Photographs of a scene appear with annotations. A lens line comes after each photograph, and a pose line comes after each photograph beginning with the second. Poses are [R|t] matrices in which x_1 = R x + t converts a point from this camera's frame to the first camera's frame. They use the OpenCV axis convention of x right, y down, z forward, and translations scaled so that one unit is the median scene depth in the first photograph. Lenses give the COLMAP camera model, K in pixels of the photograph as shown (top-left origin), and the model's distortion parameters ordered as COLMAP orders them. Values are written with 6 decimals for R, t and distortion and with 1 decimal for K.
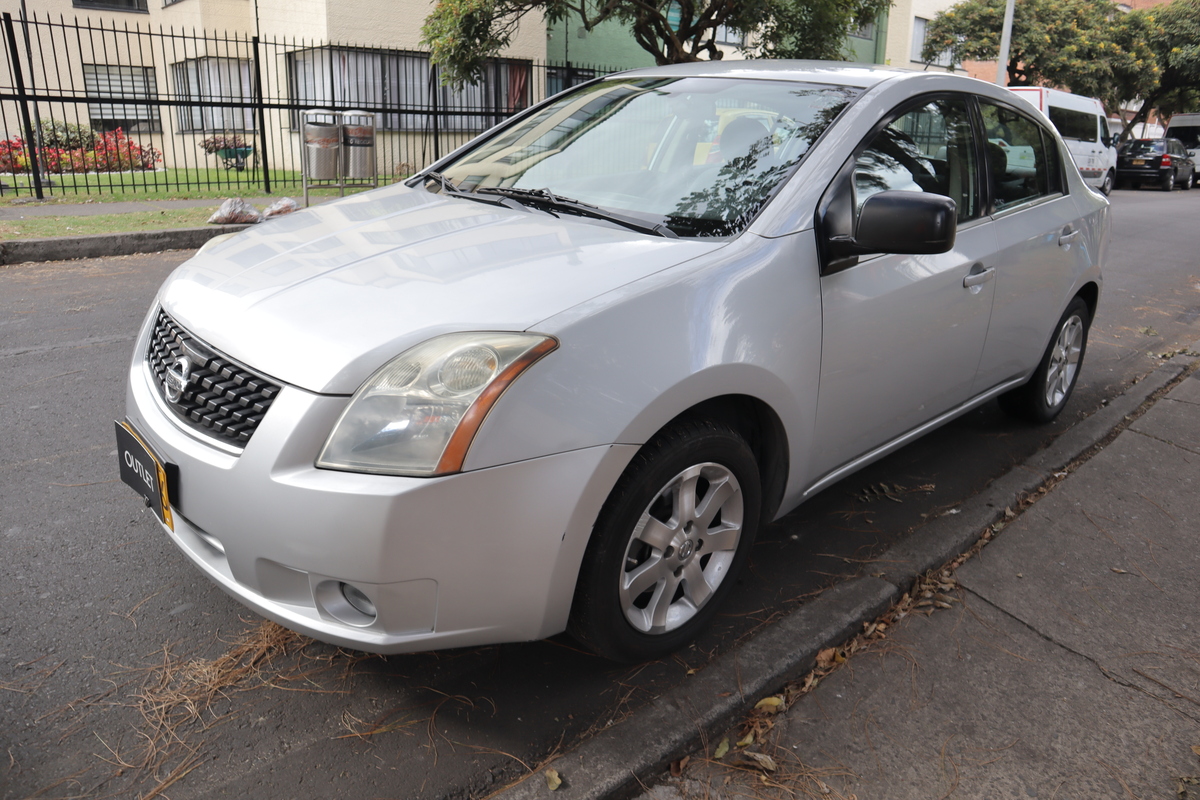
lens RADIAL K [[828.3, 0, 594.6], [0, 828.3, 397.9], [0, 0, 1]] dist [-0.106746, 0.049457]
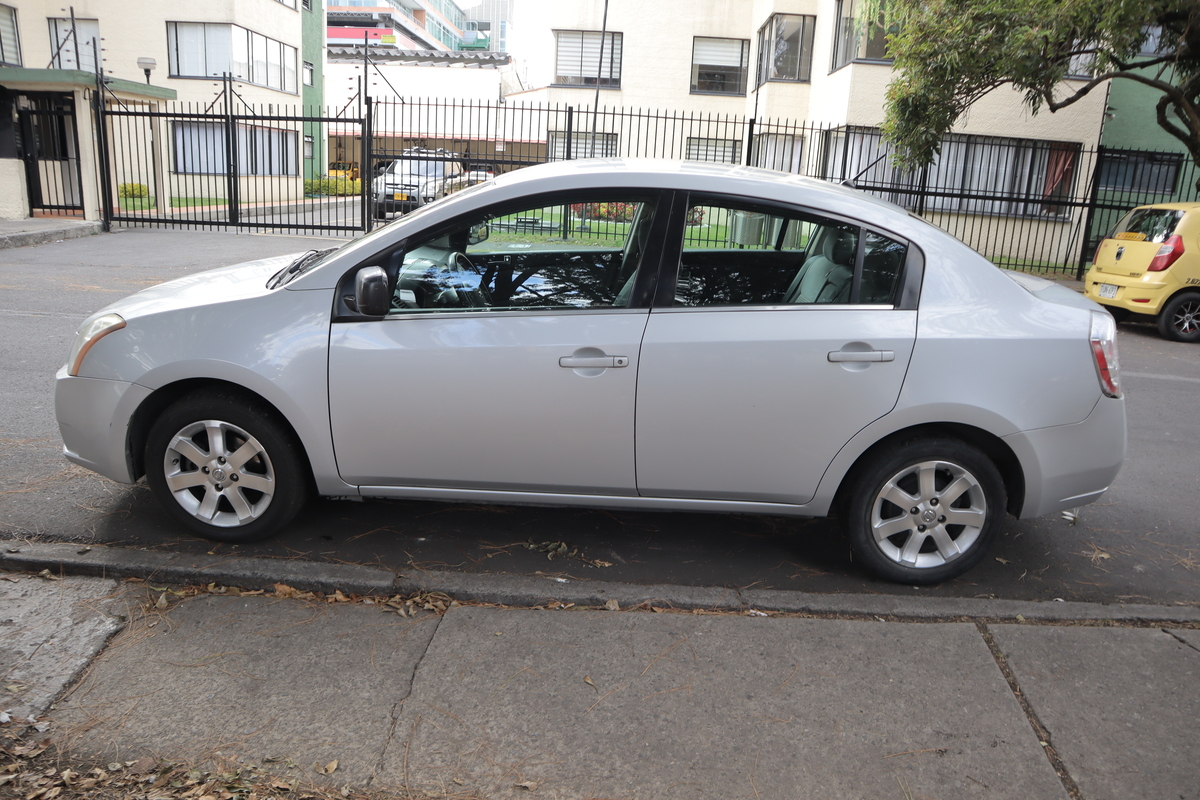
lens RADIAL K [[828.3, 0, 598.2], [0, 828.3, 407.5], [0, 0, 1]] dist [-0.106746, 0.049457]
pose [[0.715119, 0.208001, -0.667338, 0.845130], [-0.254937, 0.966550, 0.028072, -0.086204], [0.650855, 0.150054, 0.744226, 0.154129]]
